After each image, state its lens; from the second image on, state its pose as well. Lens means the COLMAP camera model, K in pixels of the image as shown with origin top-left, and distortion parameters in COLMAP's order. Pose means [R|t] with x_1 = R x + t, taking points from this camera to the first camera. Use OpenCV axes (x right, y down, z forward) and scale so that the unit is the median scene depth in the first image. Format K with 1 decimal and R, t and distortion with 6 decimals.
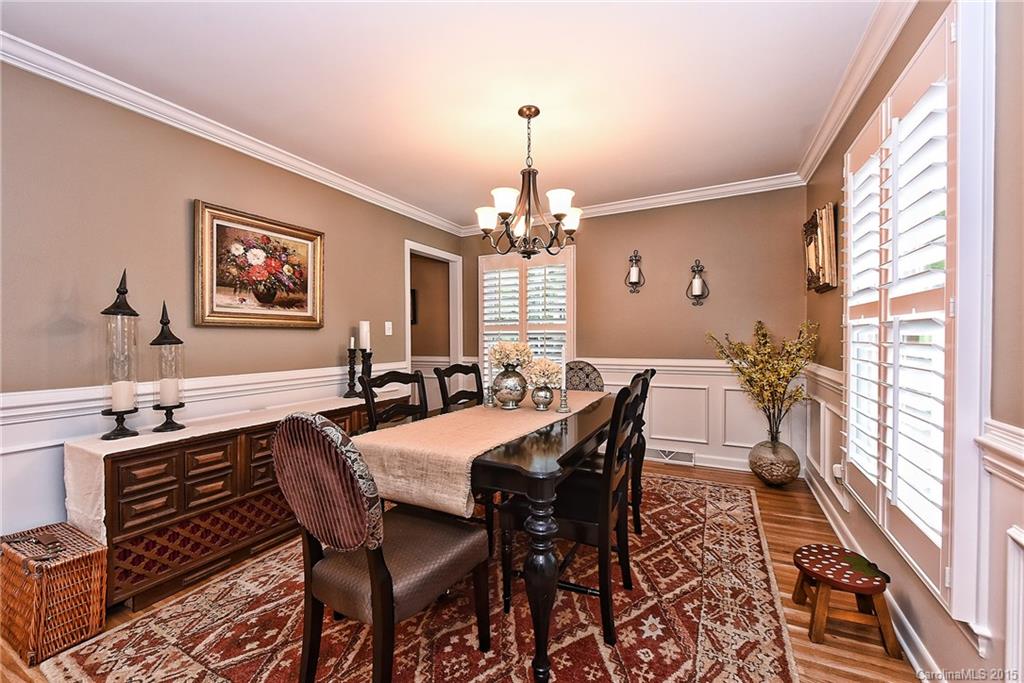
lens RADIAL K [[401.7, 0, 508.0], [0, 401.7, 338.5], [0, 0, 1]] dist [0.000539, 0.000087]
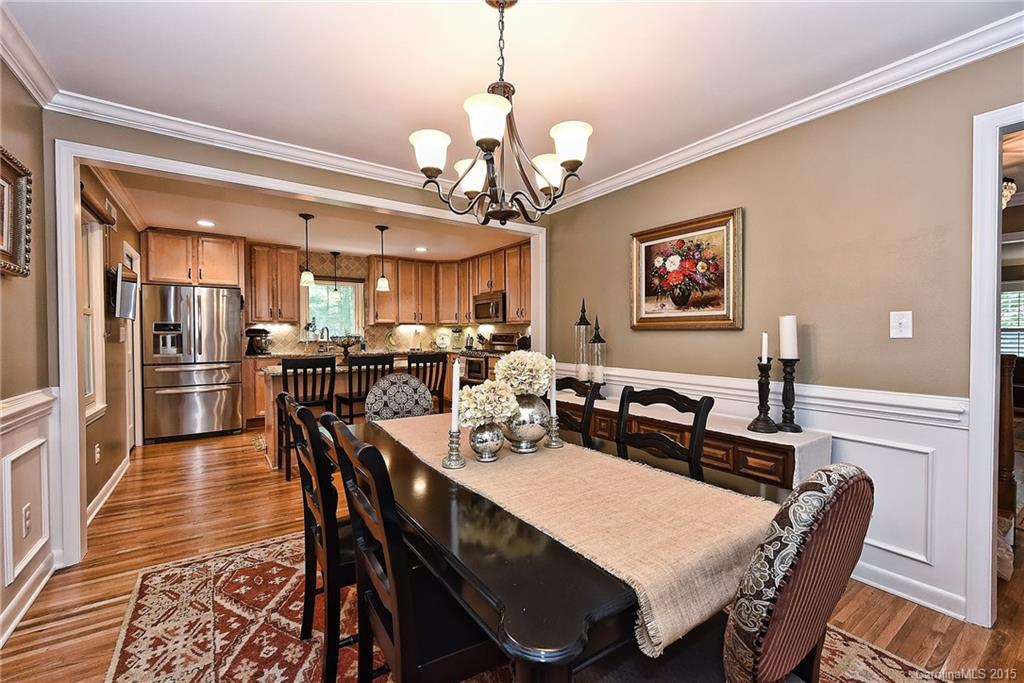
lens RADIAL K [[409.3, 0, 507.1], [0, 409.3, 340.5], [0, 0, 1]] dist [0.000967, -0.000360]
pose [[-0.458712, 0.016506, -0.888432, 0.527651], [-0.001903, 0.999807, 0.019558, -0.018938], [0.888583, 0.010662, -0.458592, 1.083602]]
